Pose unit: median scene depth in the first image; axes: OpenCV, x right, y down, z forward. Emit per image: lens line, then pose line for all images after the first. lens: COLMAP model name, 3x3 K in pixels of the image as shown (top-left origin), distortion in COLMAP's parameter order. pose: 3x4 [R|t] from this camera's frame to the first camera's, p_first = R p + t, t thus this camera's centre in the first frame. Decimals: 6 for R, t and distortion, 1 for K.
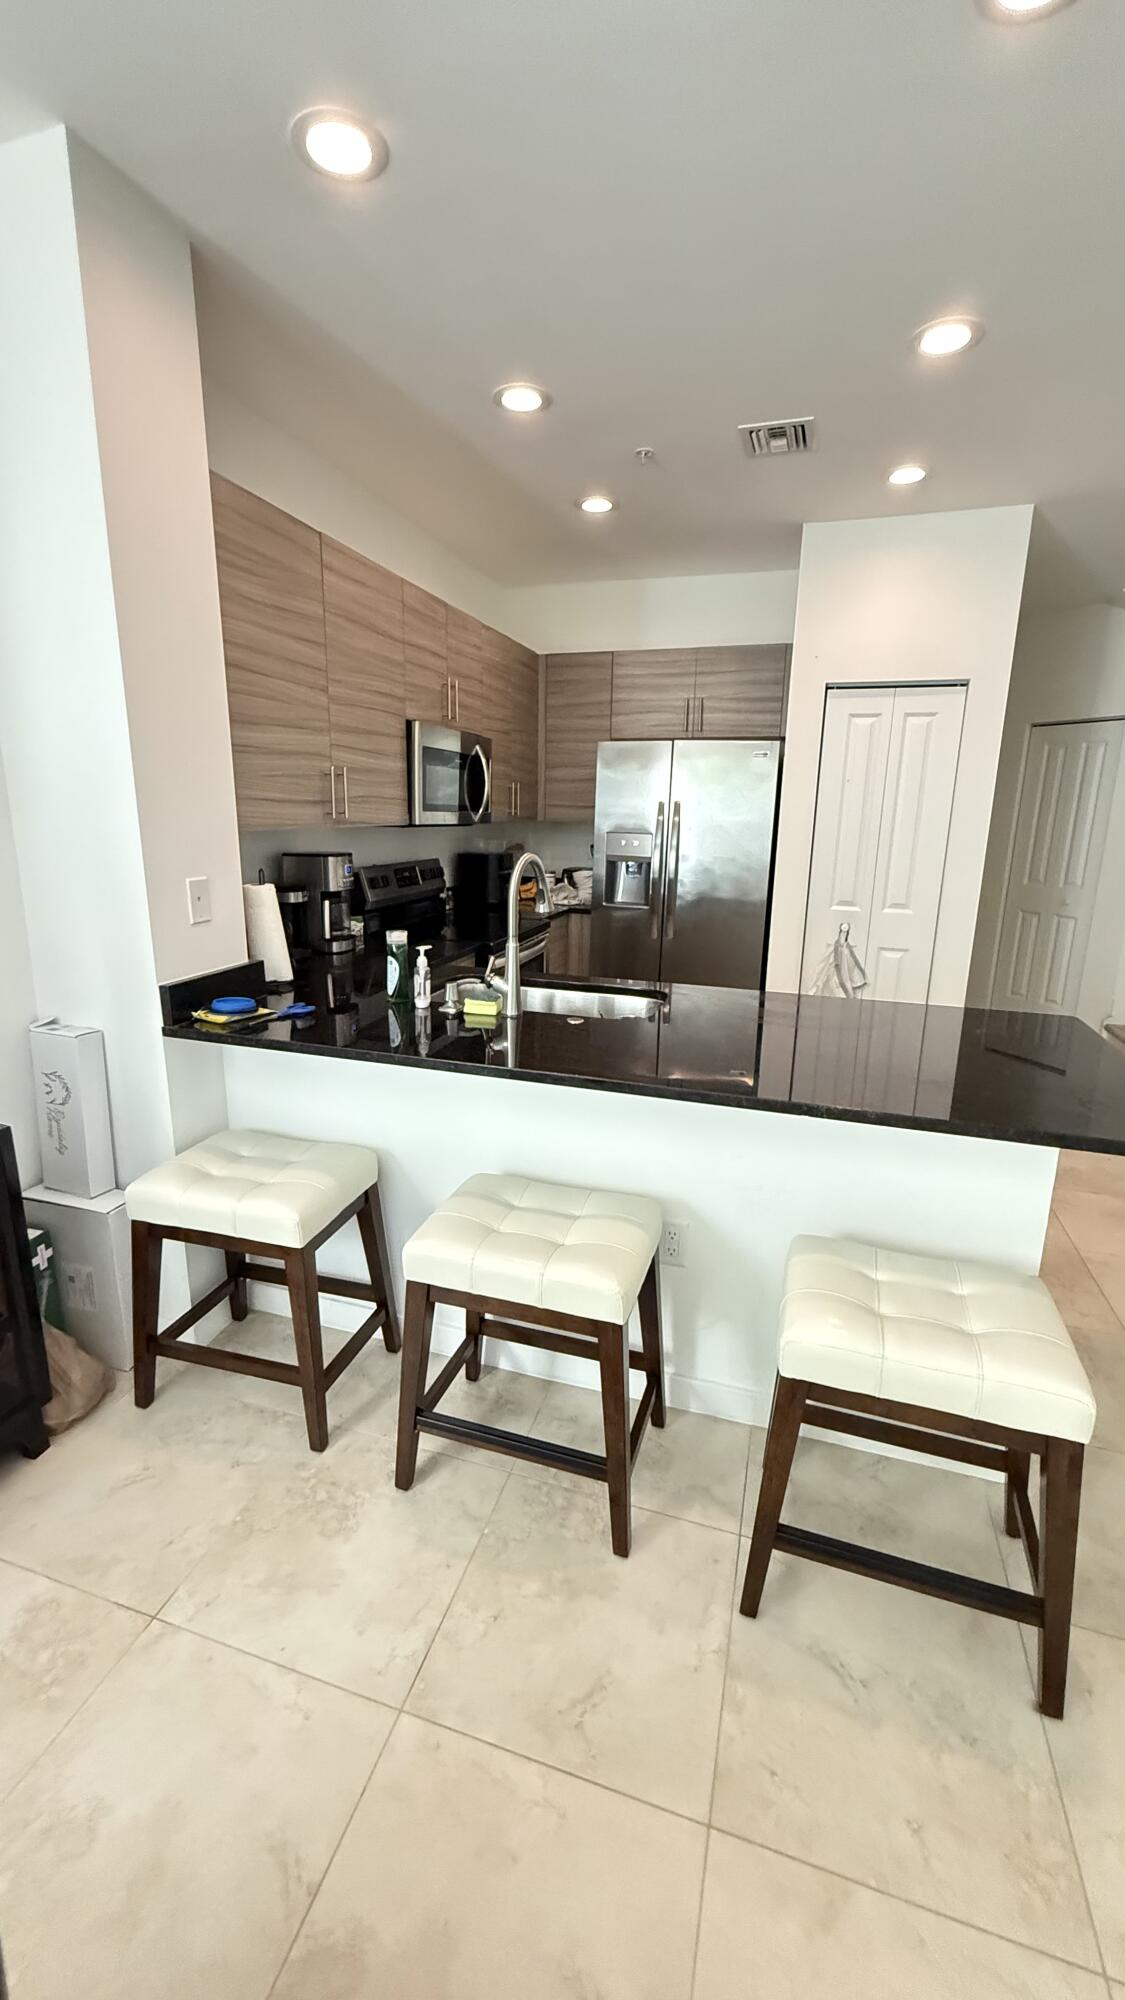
lens RADIAL K [[797.3, 0, 562.5], [0, 797.3, 1000.0], [0, 0, 1]] dist [0.013389, 0.000044]
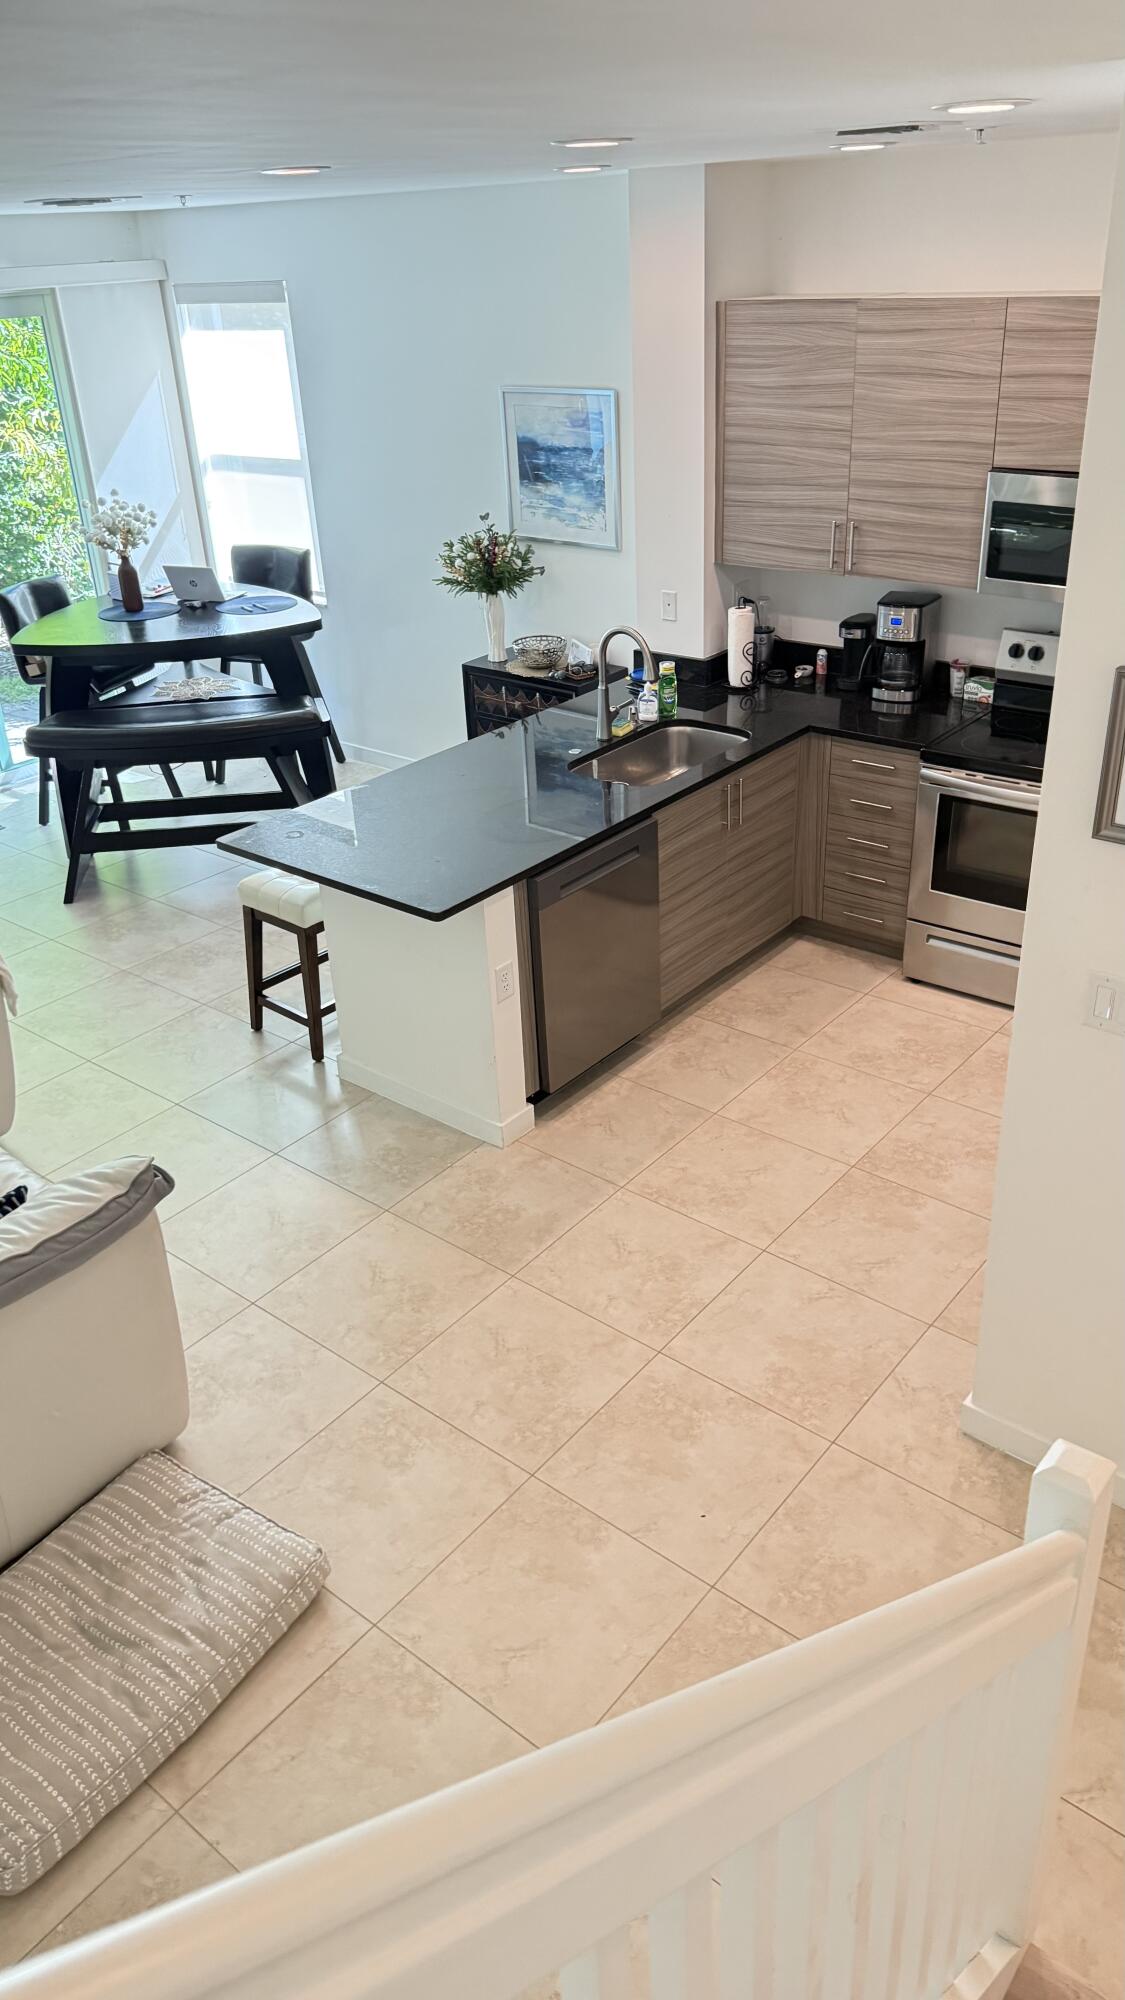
lens RADIAL K [[1433.9, 0, 562.5], [0, 1433.9, 1000.0], [0, 0, 1]] dist [0.163799, -0.341470]
pose [[-0.381178, 0.434144, -0.816225, 1.787528], [-0.182848, 0.830038, 0.526881, -0.738386], [0.906240, 0.350080, -0.237010, 1.379241]]
